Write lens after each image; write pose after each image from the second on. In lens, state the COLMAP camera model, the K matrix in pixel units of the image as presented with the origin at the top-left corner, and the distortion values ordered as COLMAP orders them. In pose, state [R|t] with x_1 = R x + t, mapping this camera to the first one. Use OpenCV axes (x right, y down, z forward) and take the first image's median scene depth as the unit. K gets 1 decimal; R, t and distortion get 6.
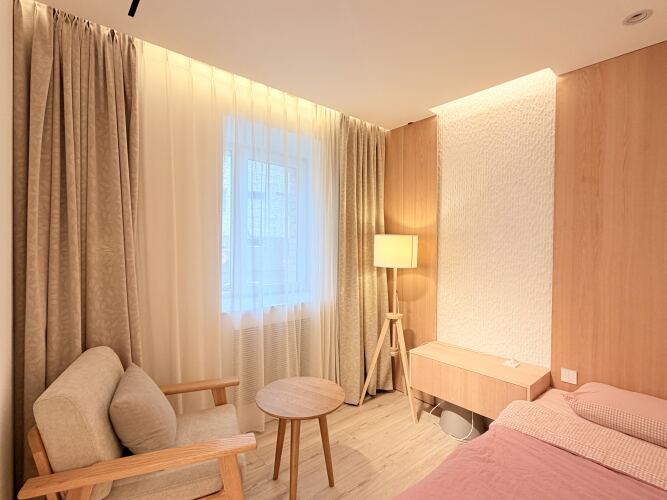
lens RADIAL K [[332.3, 0, 331.8], [0, 332.3, 249.4], [0, 0, 1]] dist [-0.006737, 0.000510]
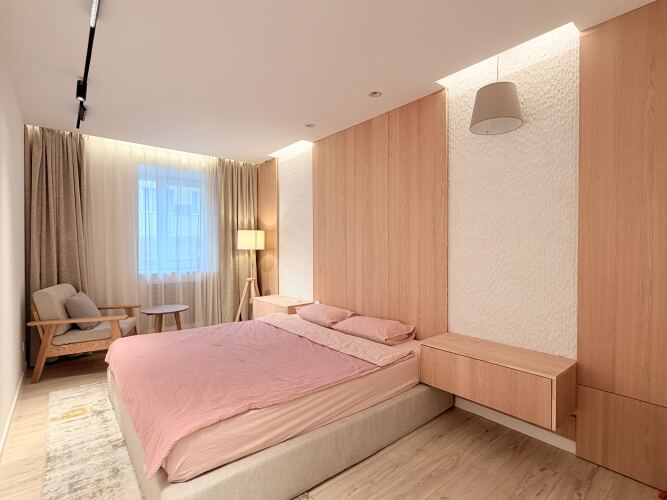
lens RADIAL K [[332.3, 0, 331.9], [0, 332.3, 250.3], [0, 0, 1]] dist [-0.006737, 0.000510]
pose [[0.999794, -0.010896, -0.017131, 1.043235], [0.010832, 0.999934, -0.003825, 0.109827], [0.017171, 0.003639, 0.999846, -1.089143]]
